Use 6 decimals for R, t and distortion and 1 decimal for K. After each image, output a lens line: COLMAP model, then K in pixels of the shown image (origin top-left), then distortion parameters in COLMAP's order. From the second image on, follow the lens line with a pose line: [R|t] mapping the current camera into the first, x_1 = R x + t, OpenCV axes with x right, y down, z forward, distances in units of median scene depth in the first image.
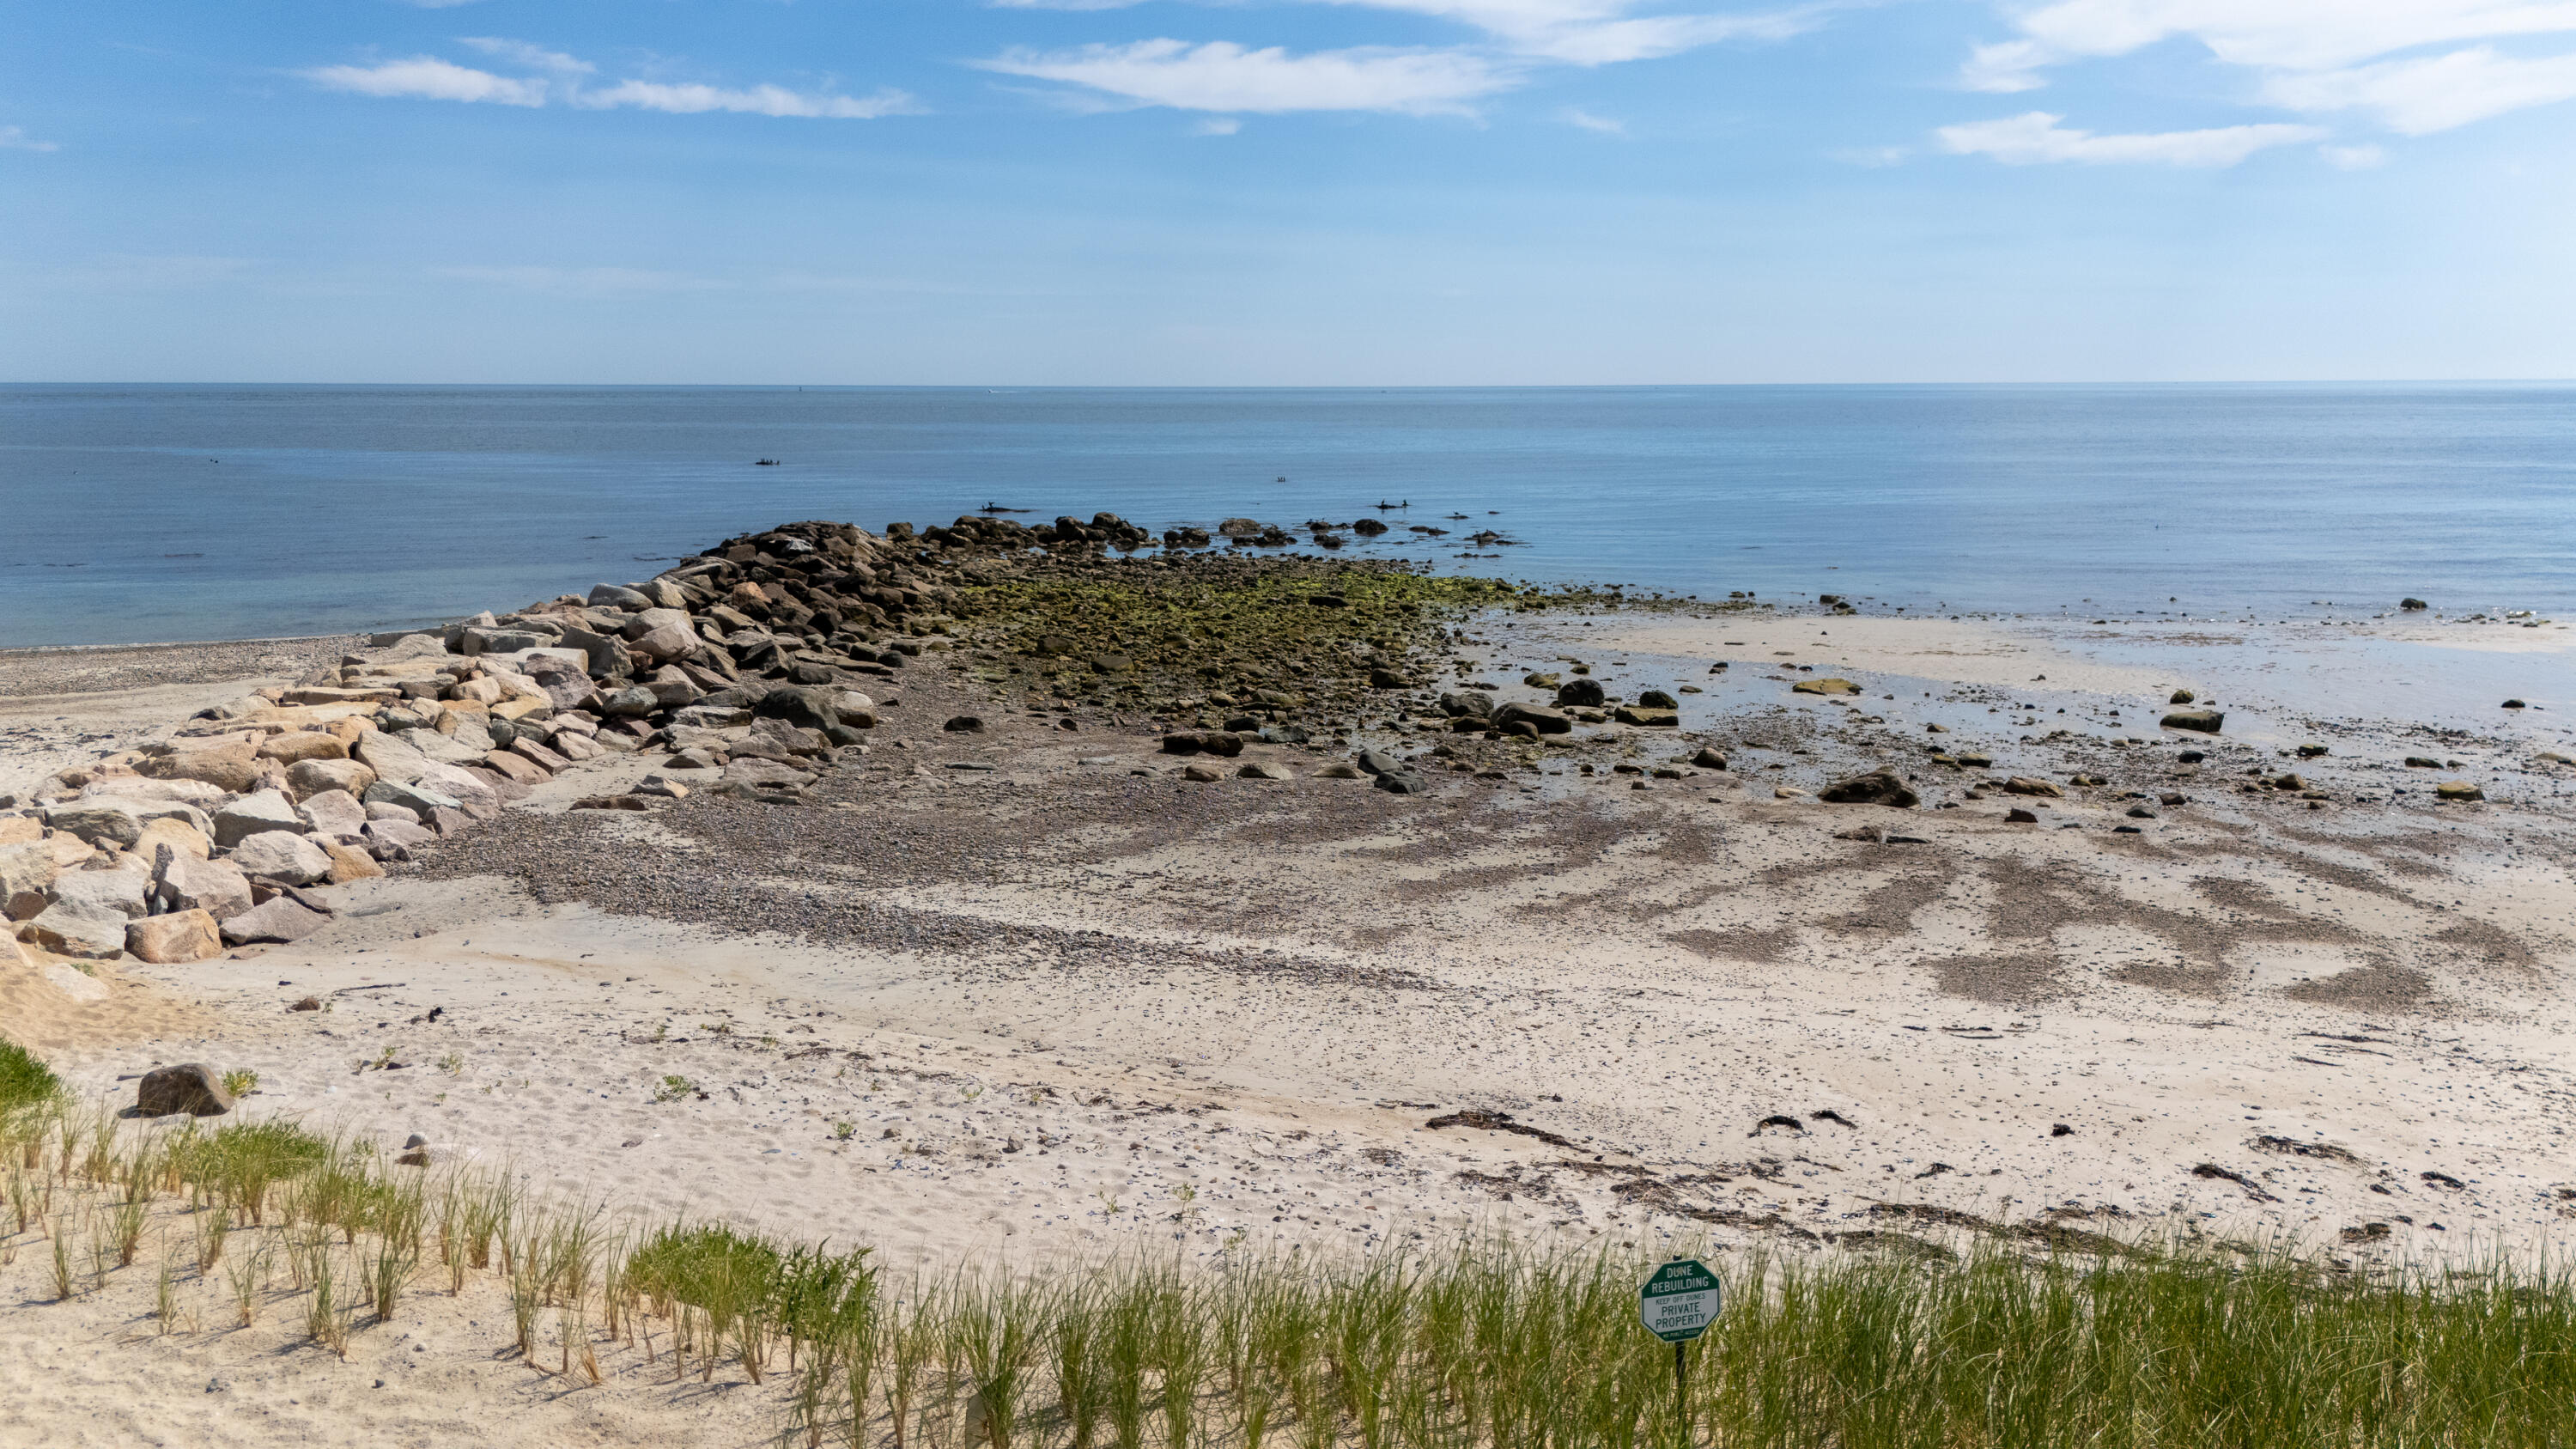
lens RADIAL K [[1892.3, 0, 1305.2], [0, 1892.3, 738.7], [0, 0, 1]] dist [0.040524, -0.039017]
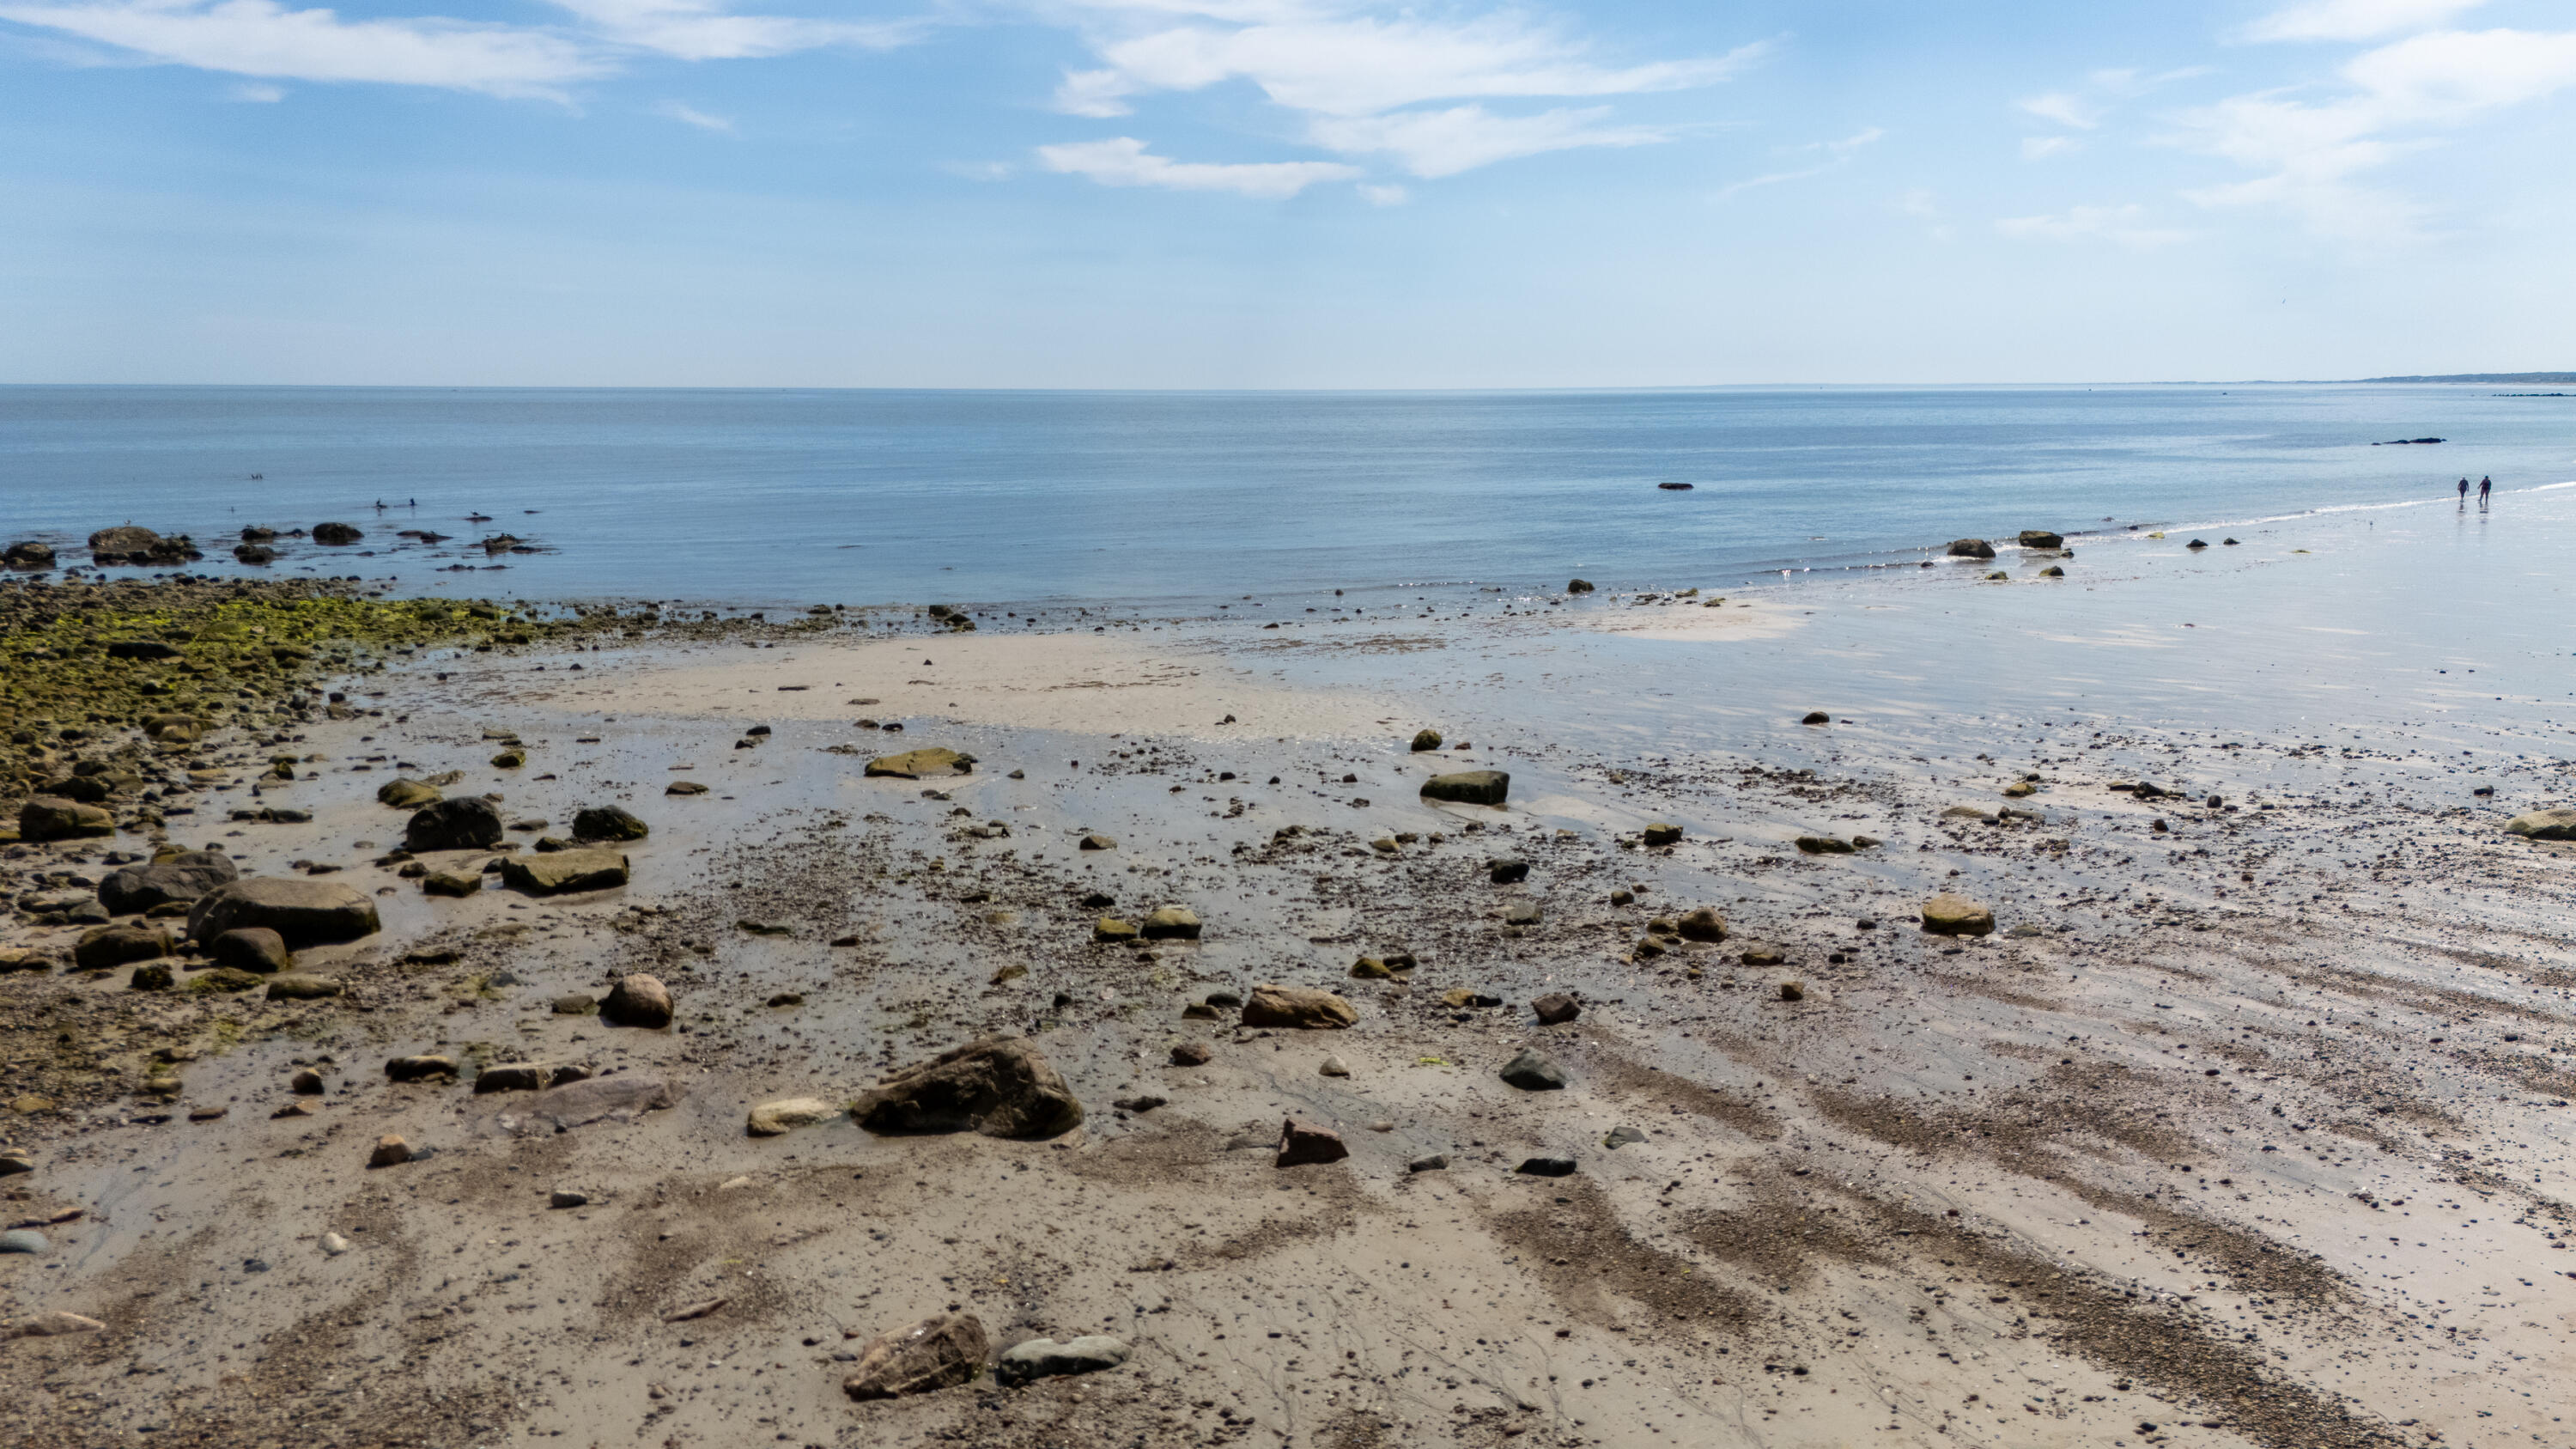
lens RADIAL K [[1892.3, 0, 1278.2], [0, 1892.3, 732.2], [0, 0, 1]] dist [0.040524, -0.039017]
pose [[0.908997, -0.072675, 0.410417, 0.106378], [0.074530, 0.997152, 0.011502, -0.029611], [-0.410084, 0.020133, 0.911826, 0.322154]]
